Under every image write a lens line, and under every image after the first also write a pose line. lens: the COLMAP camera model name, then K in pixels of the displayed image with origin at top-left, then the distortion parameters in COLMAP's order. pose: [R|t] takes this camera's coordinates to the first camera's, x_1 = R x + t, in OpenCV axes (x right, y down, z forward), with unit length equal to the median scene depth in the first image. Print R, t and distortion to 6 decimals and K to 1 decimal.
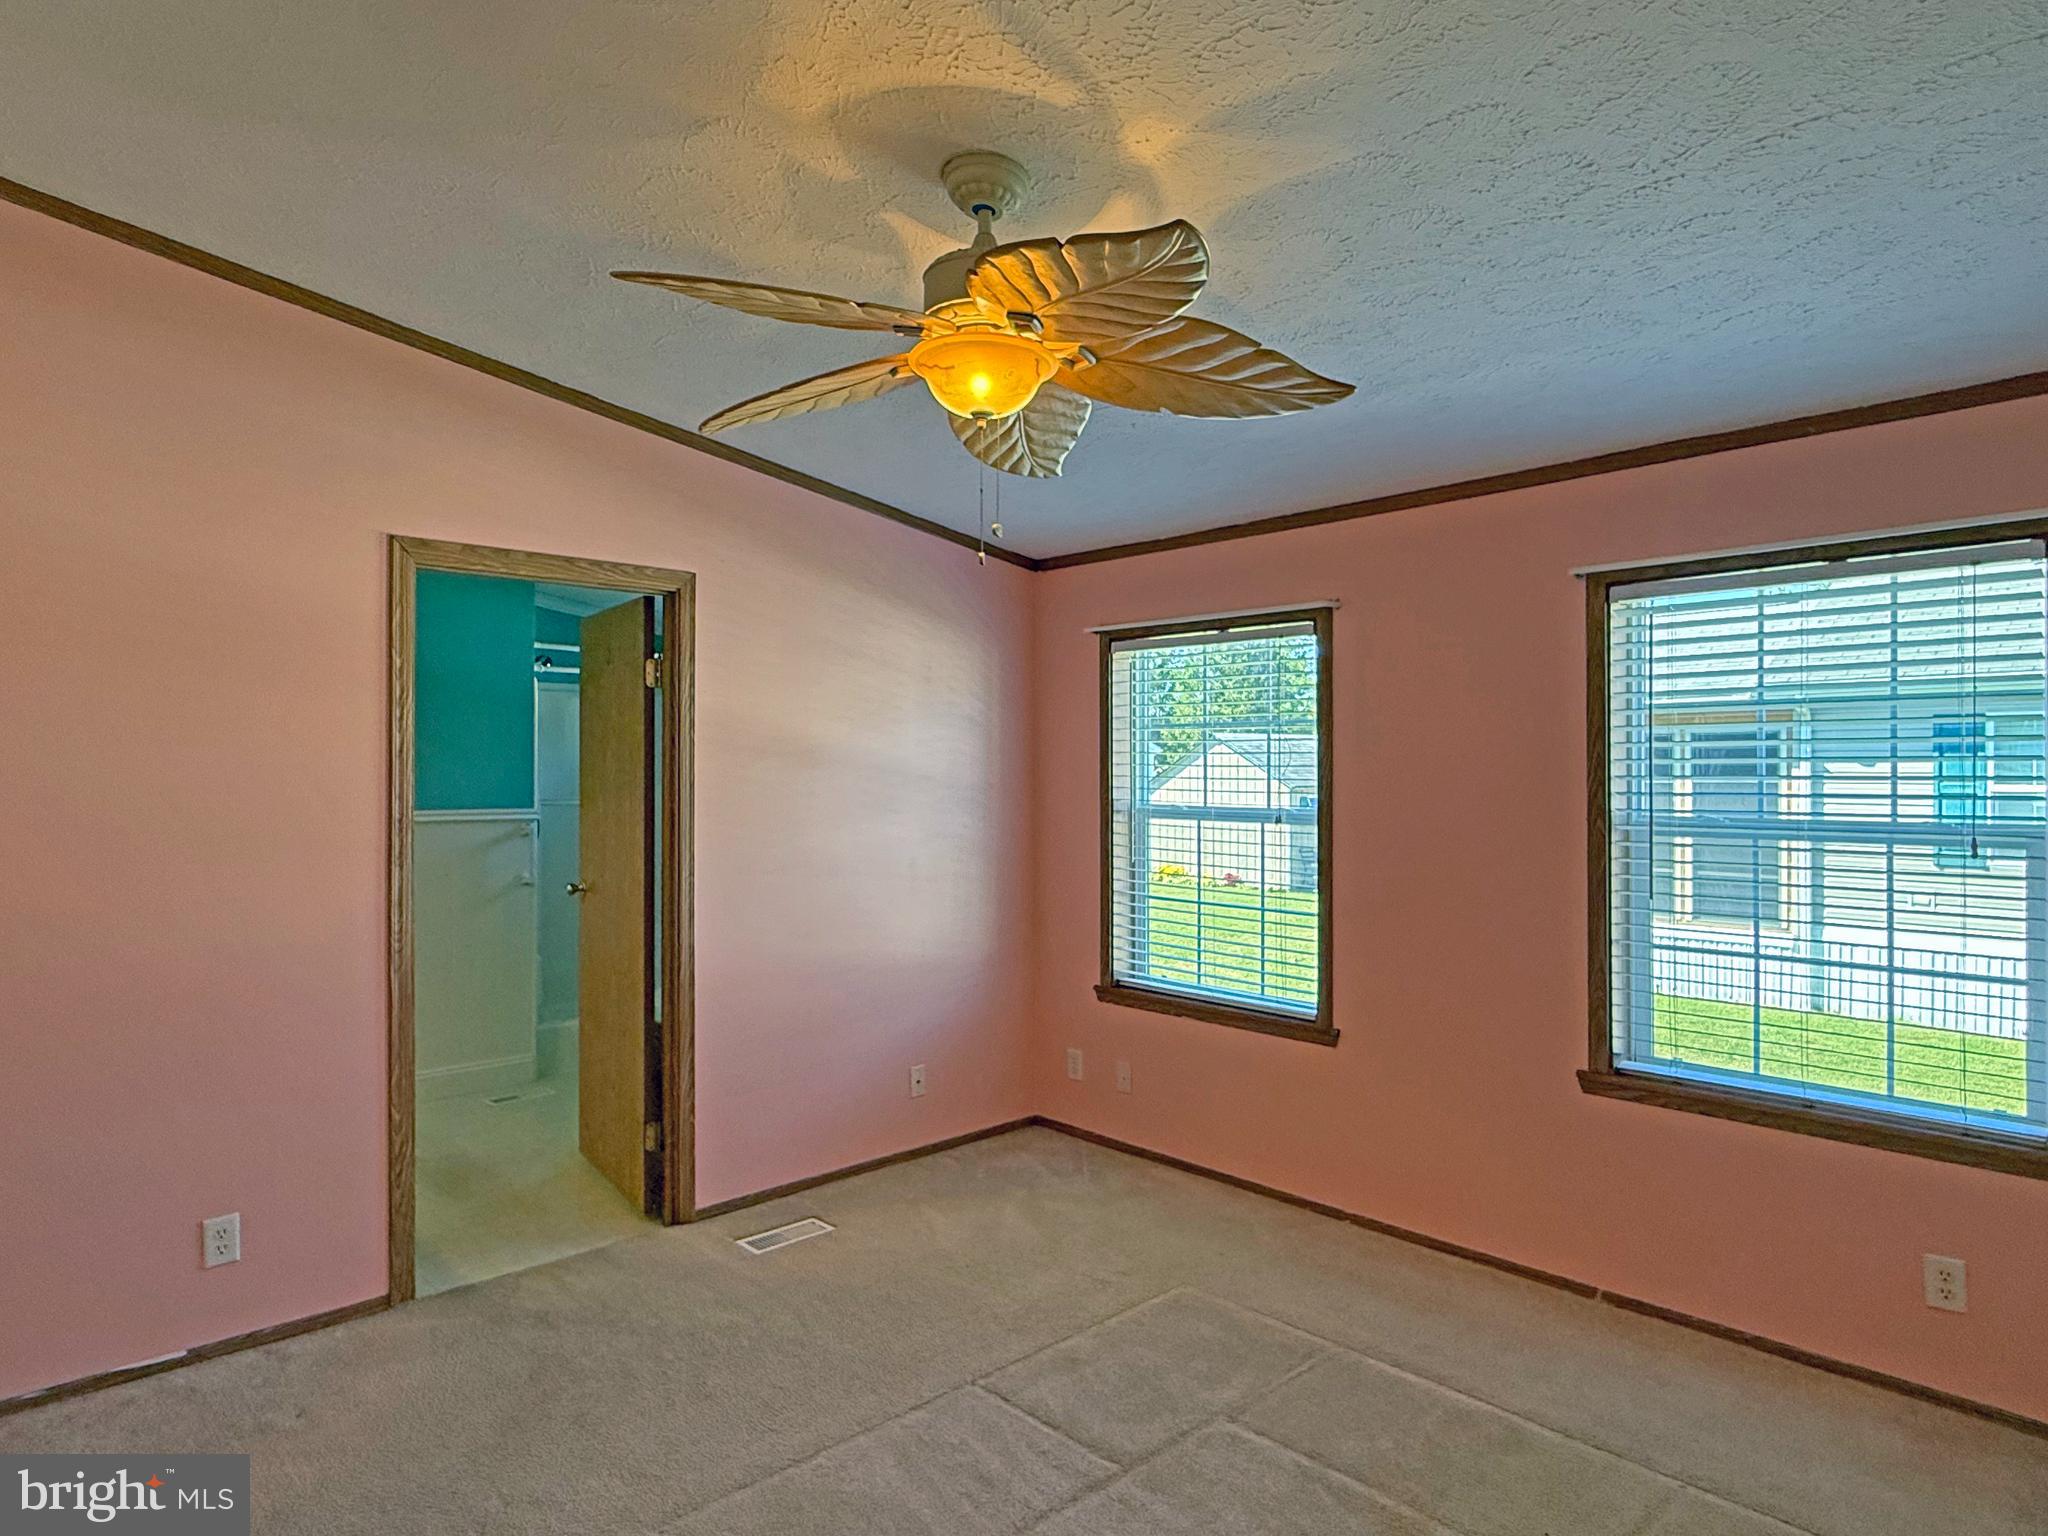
lens RADIAL K [[1192.7, 0, 1012.9], [0, 1192.7, 773.5], [0, 0, 1]] dist [0.004044, -0.000886]
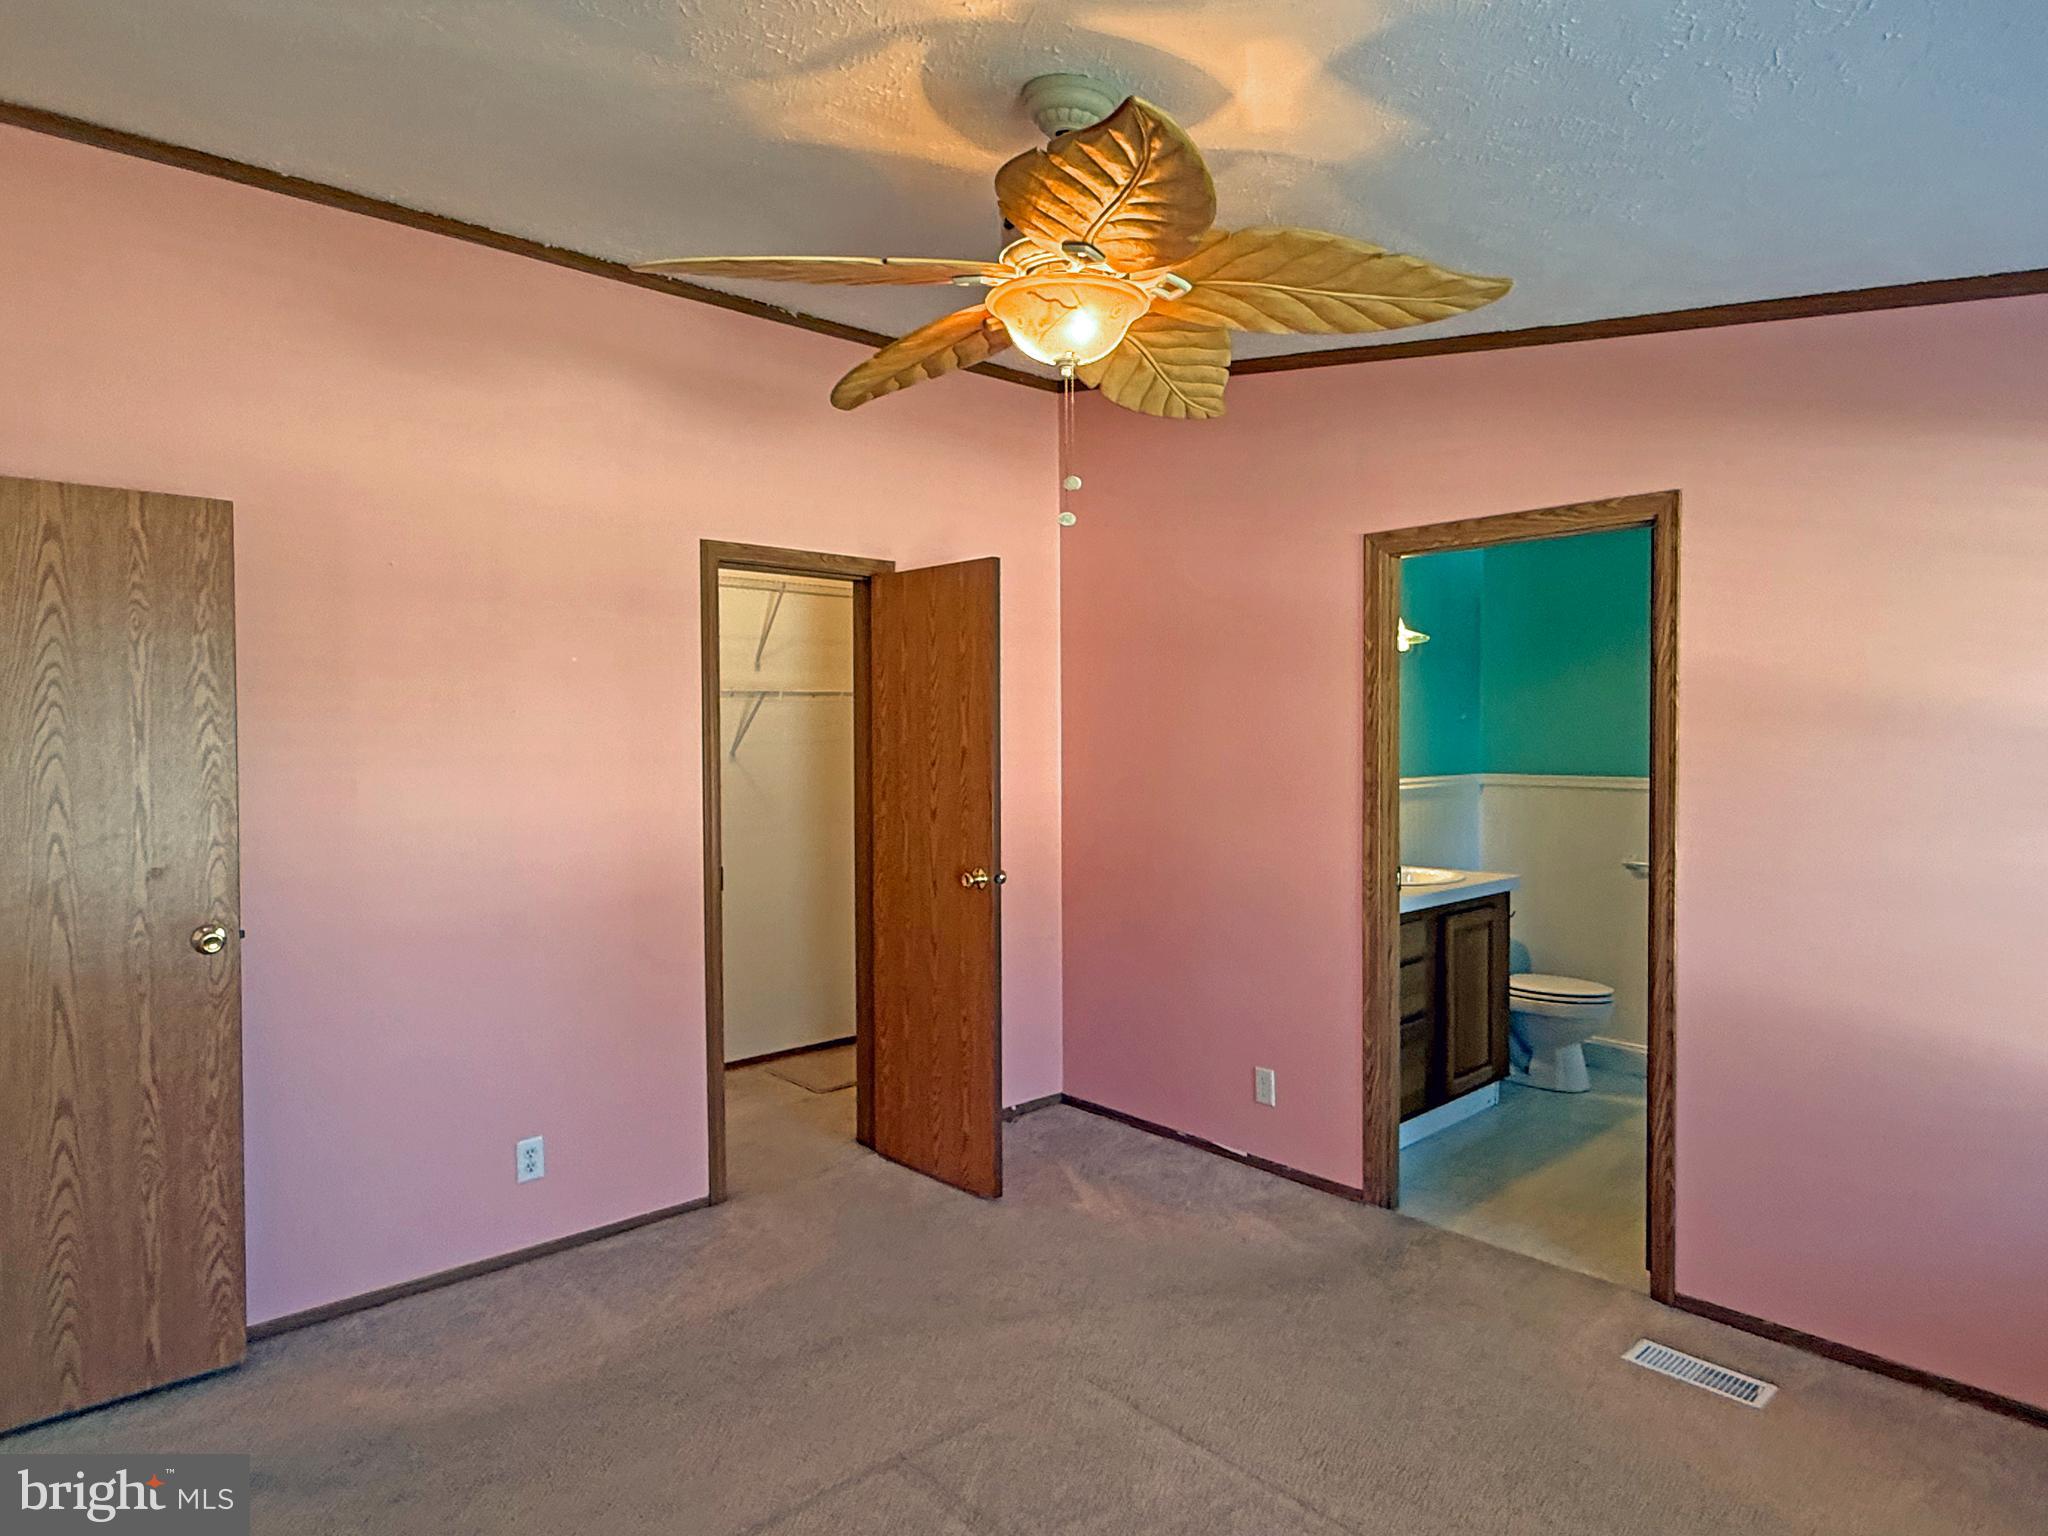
lens RADIAL K [[1192.7, 0, 1017.4], [0, 1192.7, 765.6], [0, 0, 1]] dist [0.004044, -0.000886]
pose [[-0.018711, 0.027601, -0.999444, 0.566801], [0.001381, 0.999619, 0.027580, -0.009324], [0.999824, -0.000864, -0.018742, 0.613657]]
